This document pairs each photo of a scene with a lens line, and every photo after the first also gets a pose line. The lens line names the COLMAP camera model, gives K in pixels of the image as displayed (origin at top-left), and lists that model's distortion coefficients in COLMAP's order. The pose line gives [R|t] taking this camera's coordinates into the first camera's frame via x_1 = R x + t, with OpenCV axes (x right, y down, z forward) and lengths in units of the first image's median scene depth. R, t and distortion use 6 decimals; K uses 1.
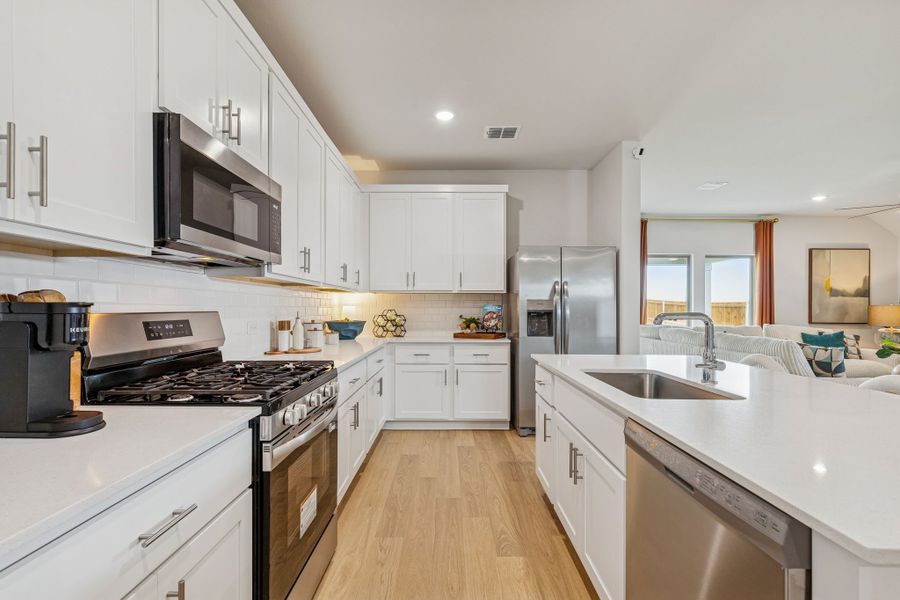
lens RADIAL K [[404.0, 0, 447.1], [0, 404.0, 305.6], [0, 0, 1]] dist [0.005723, -0.000673]
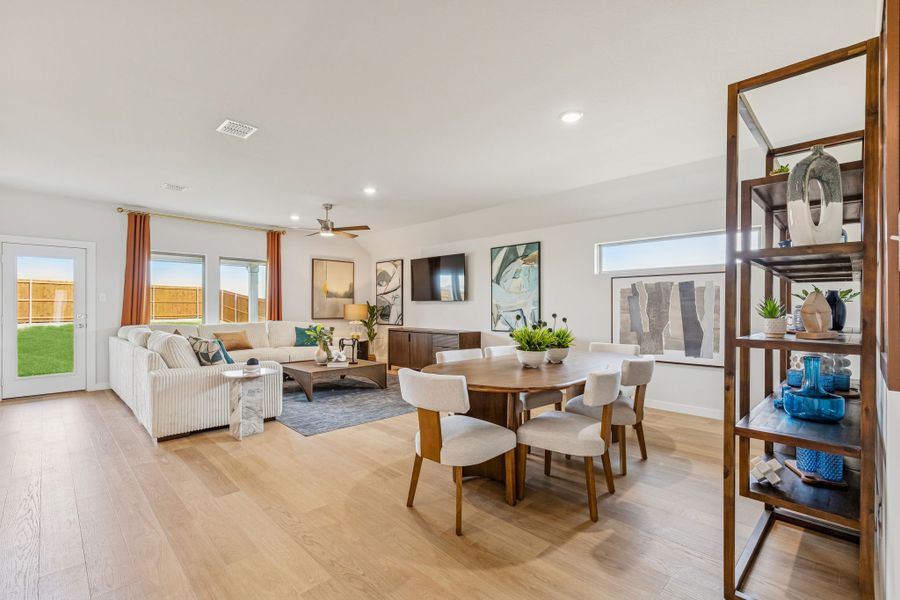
lens RADIAL K [[404.0, 0, 449.5], [0, 404.0, 306.4], [0, 0, 1]] dist [0.005723, -0.000673]
pose [[0.706094, -0.001605, 0.708117, 0.375345], [-0.002944, 0.999982, 0.005201, -0.002573], [-0.708112, -0.005757, 0.706076, -0.205085]]
